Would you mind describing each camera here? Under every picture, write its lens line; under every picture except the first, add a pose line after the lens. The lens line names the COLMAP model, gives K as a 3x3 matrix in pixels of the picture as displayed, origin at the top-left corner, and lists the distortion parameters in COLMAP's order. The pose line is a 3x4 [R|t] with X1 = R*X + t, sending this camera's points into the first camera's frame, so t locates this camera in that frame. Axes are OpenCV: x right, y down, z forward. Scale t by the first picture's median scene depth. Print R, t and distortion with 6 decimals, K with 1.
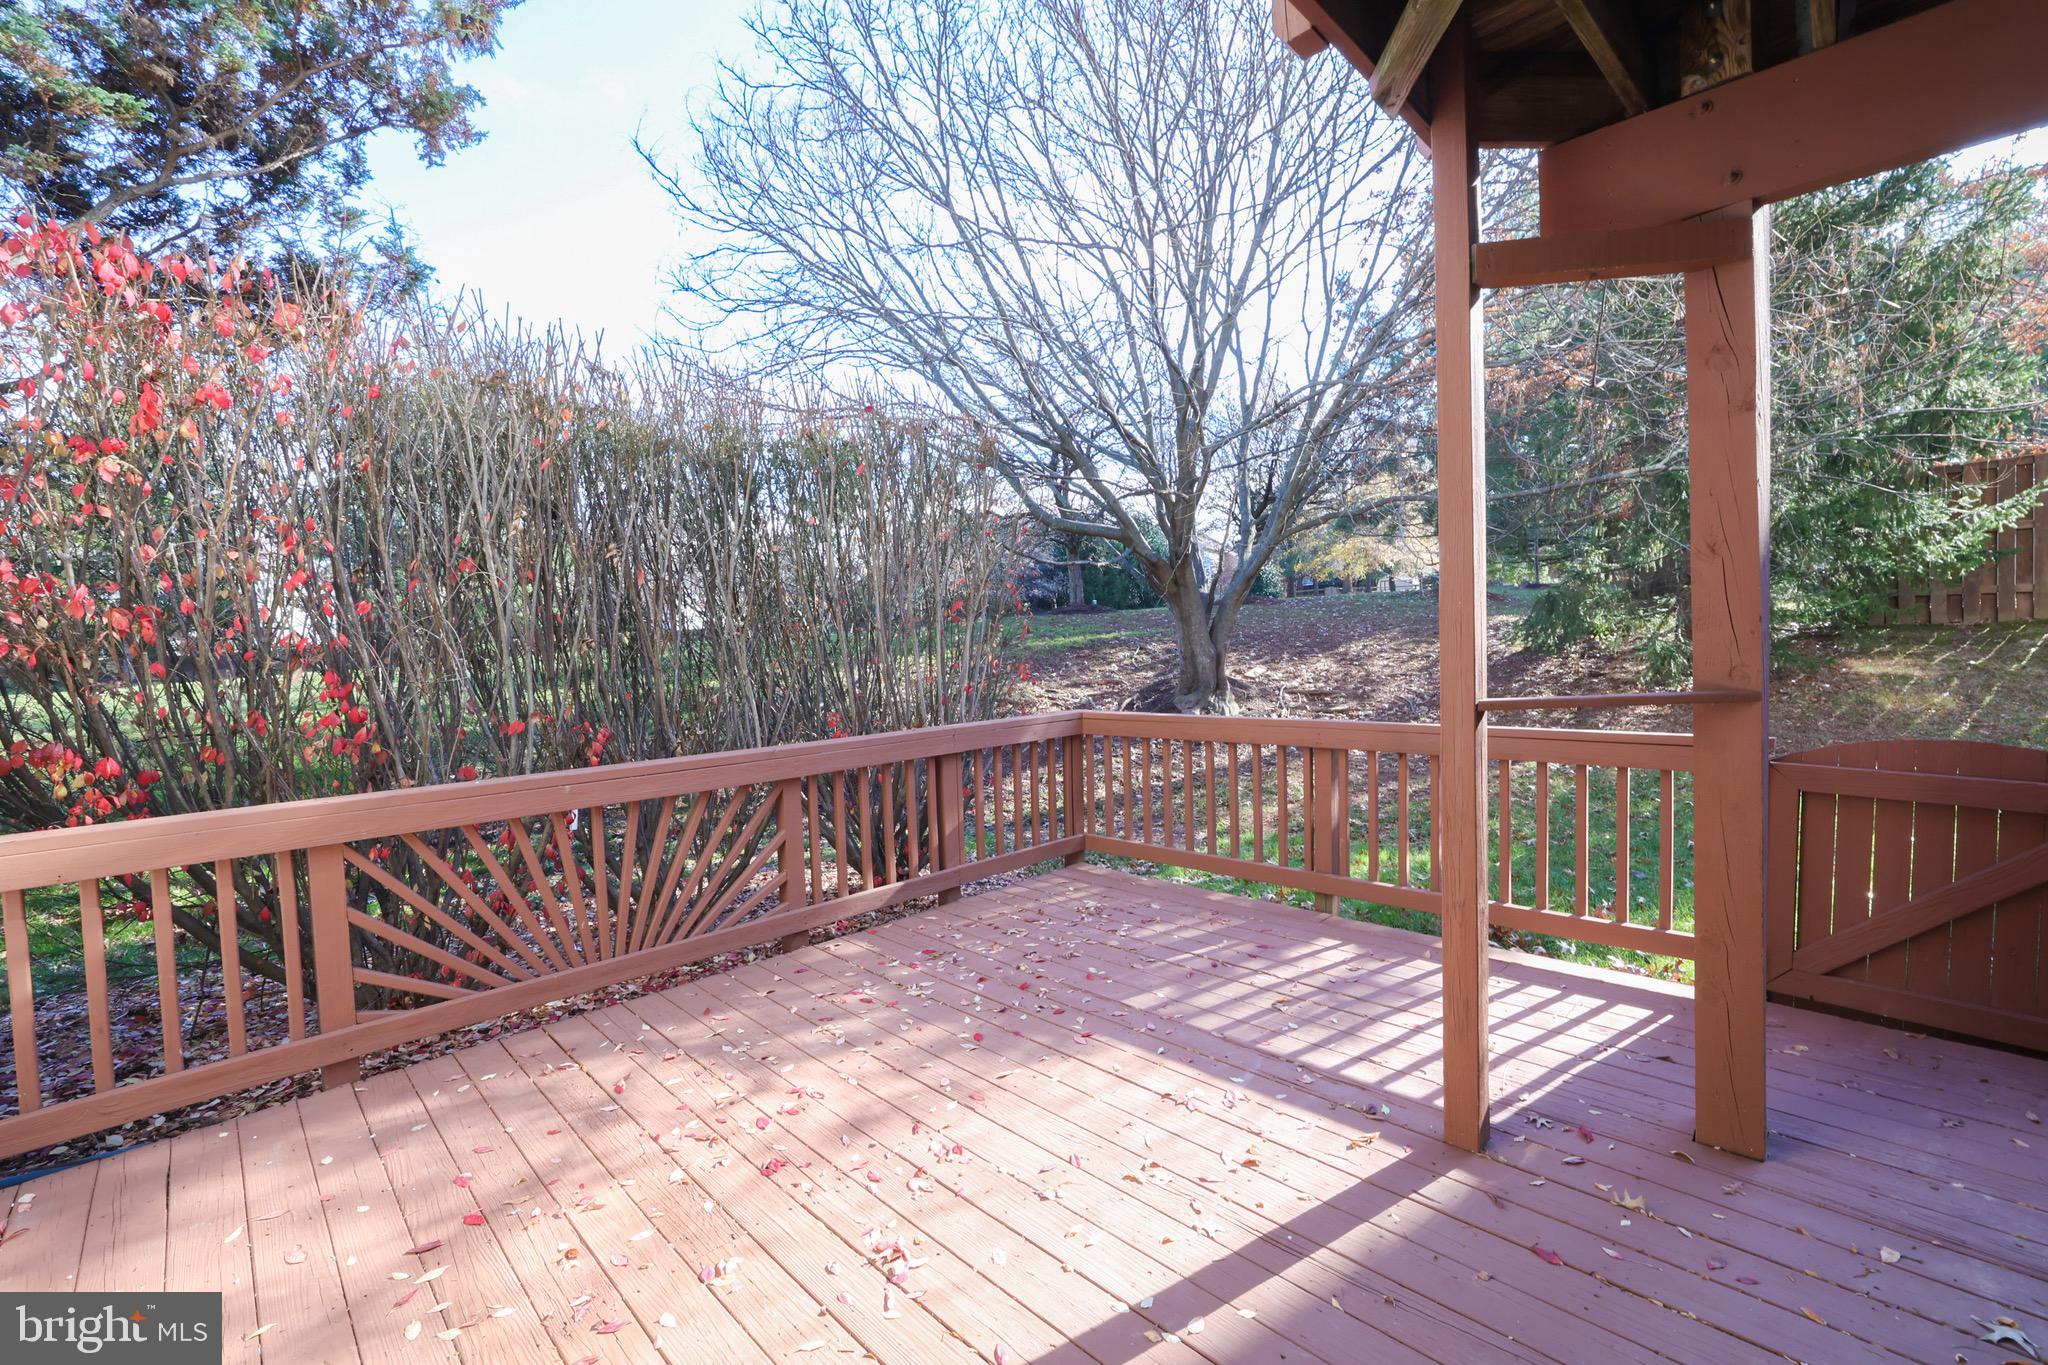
lens RADIAL K [[876.5, 0, 1017.9], [0, 876.5, 676.6], [0, 0, 1]] dist [-0.042560, 0.012966]
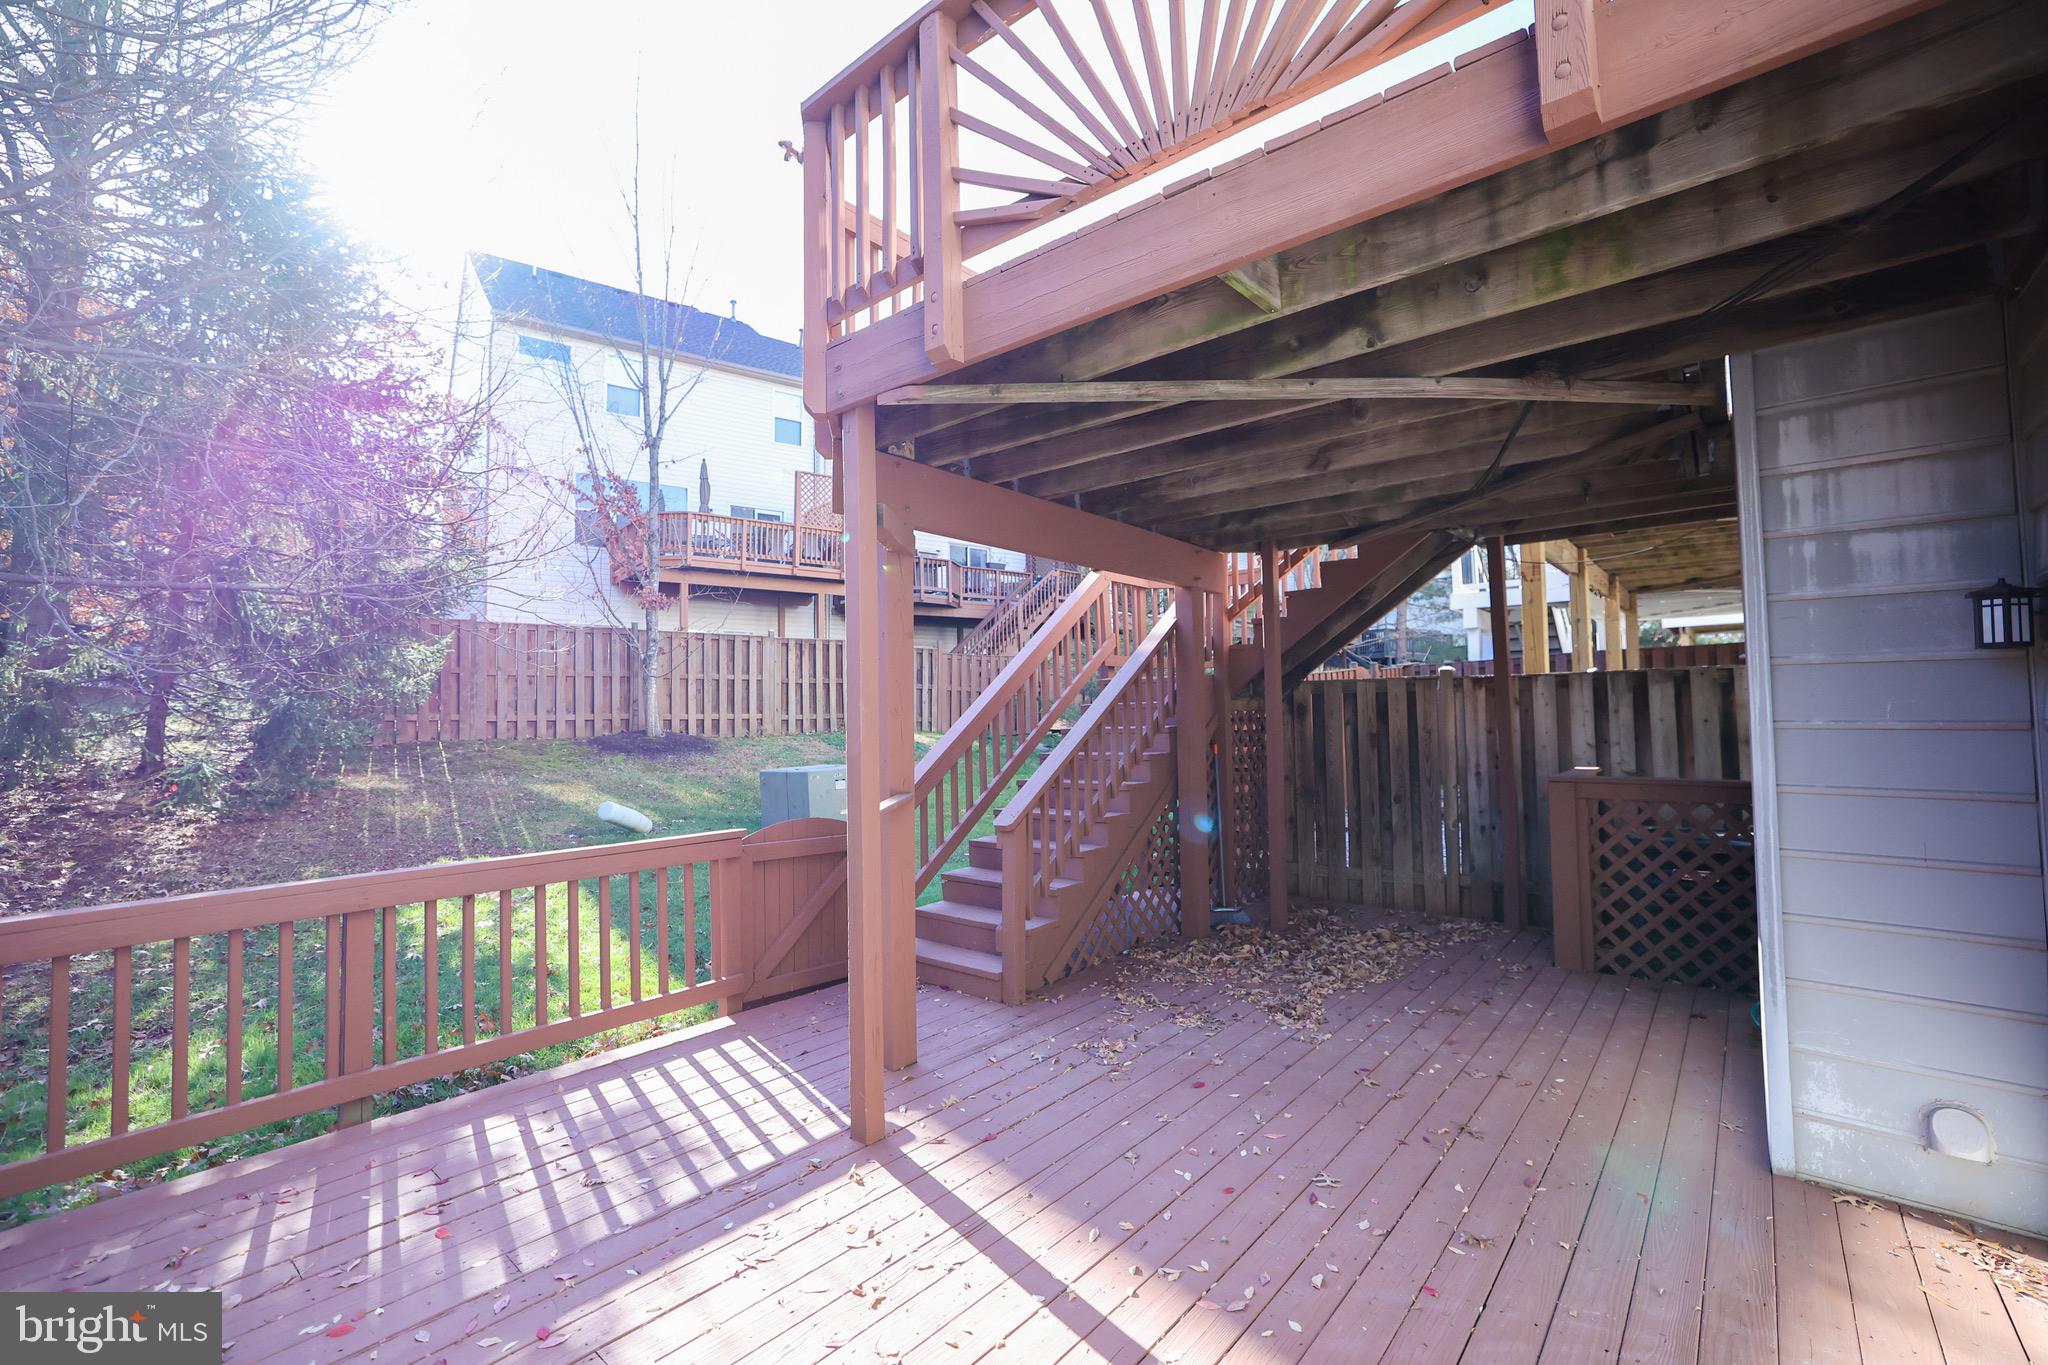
lens RADIAL K [[876.5, 0, 1011.0], [0, 876.5, 676.5], [0, 0, 1]] dist [-0.042560, 0.012966]
pose [[-0.080794, 0.077470, 0.993716, -0.697402], [0.058108, 0.995645, -0.072896, -0.055830], [-0.995036, 0.051854, -0.084944, 0.651146]]
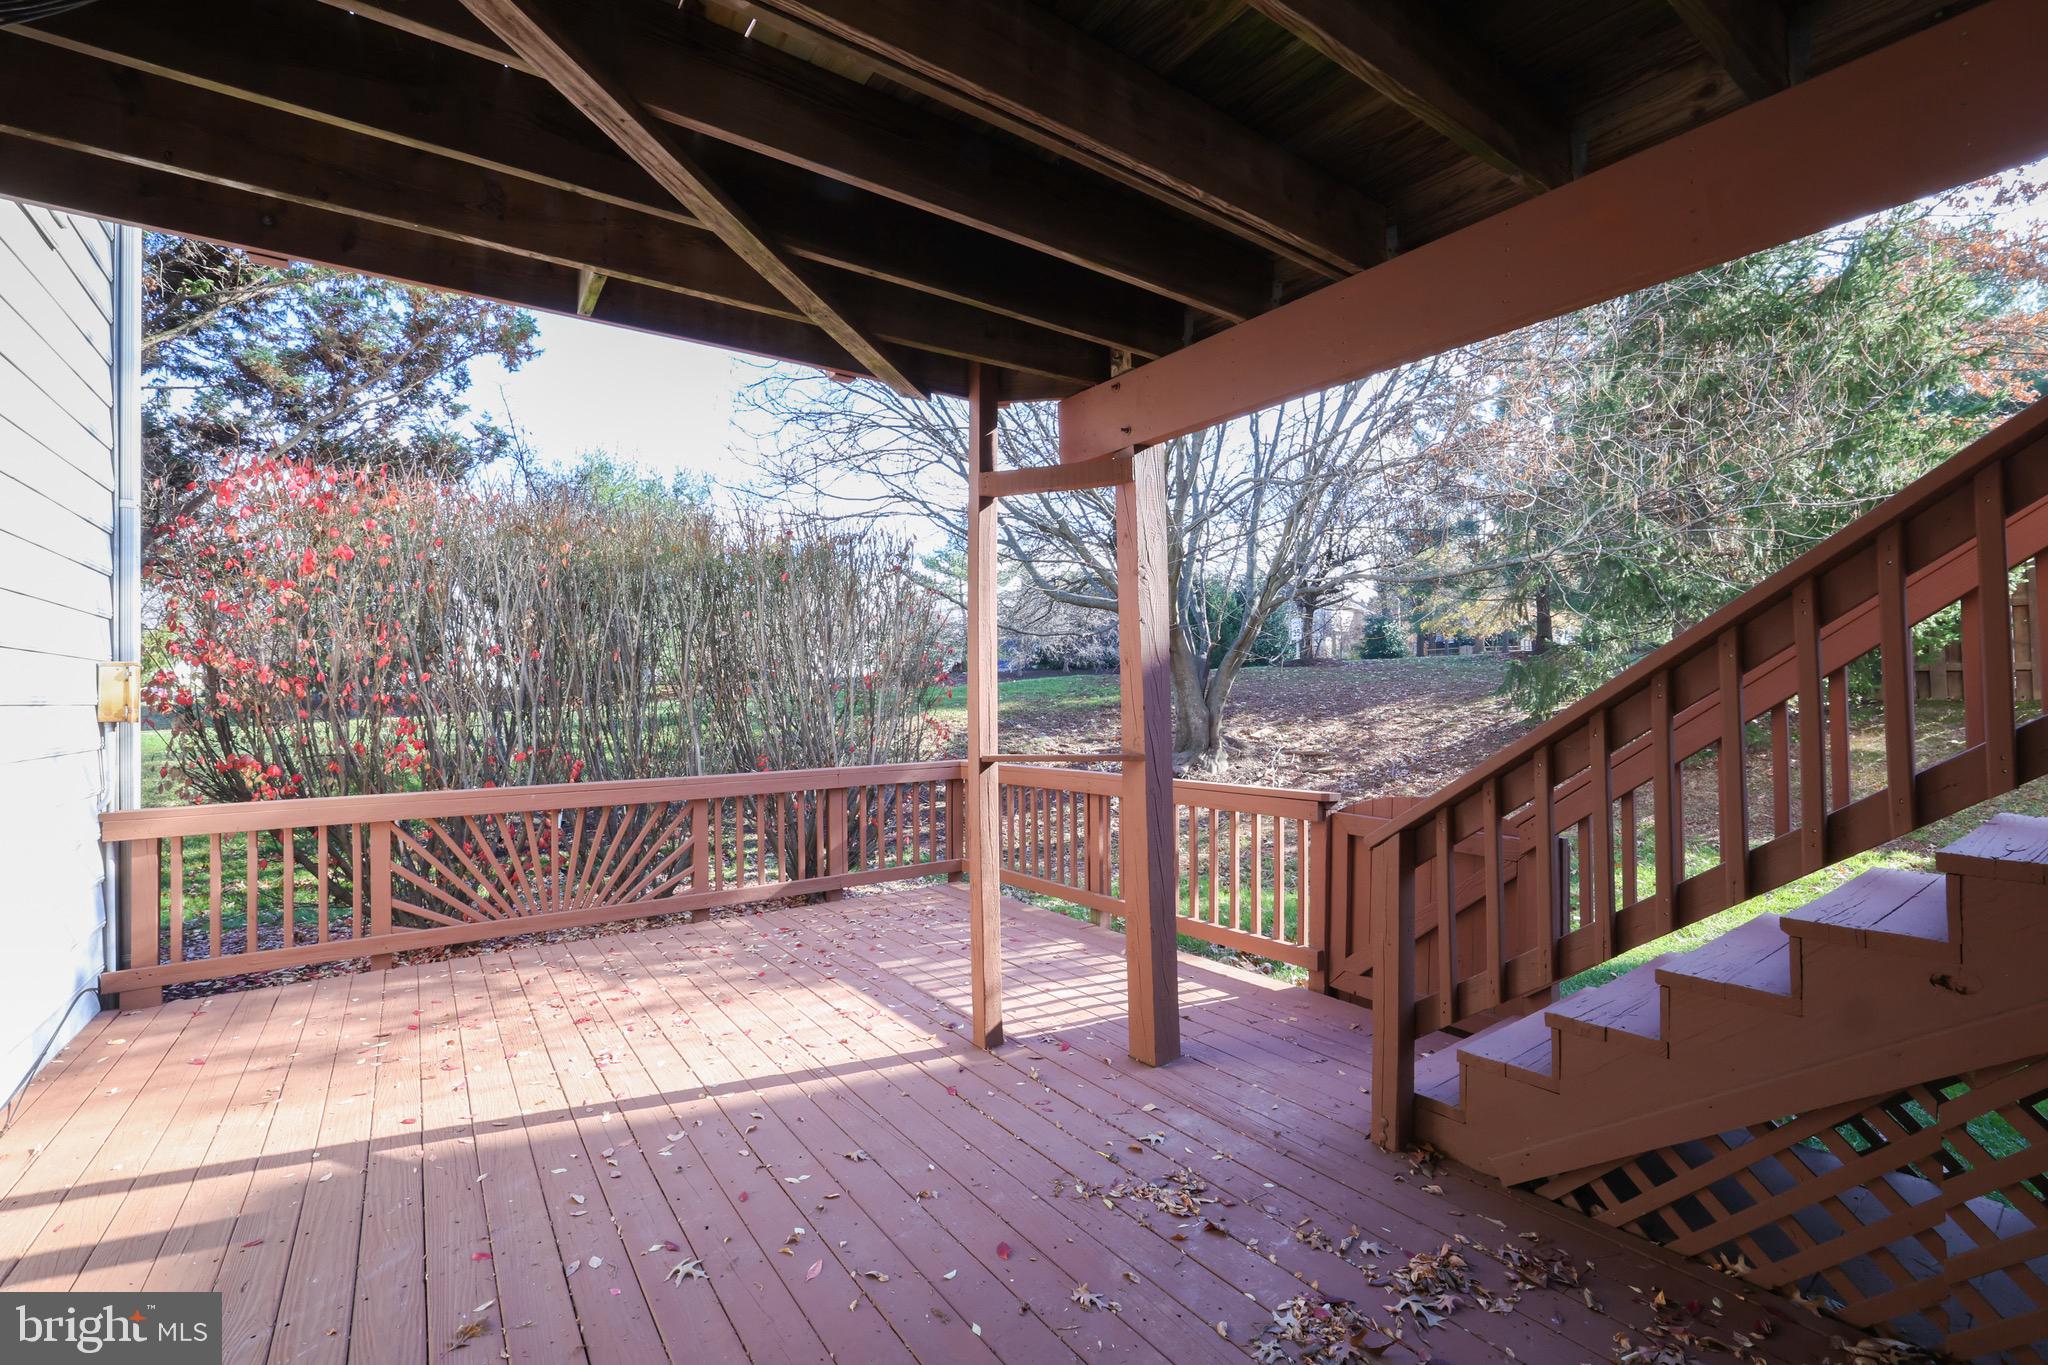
lens RADIAL K [[876.5, 0, 1012.2], [0, 876.5, 675.5], [0, 0, 1]] dist [-0.042560, 0.012966]
pose [[0.986301, 0.015645, -0.164212, 0.616136], [-0.025710, 0.997906, -0.059350, -0.017441], [0.162940, 0.062759, 0.984638, -0.424883]]
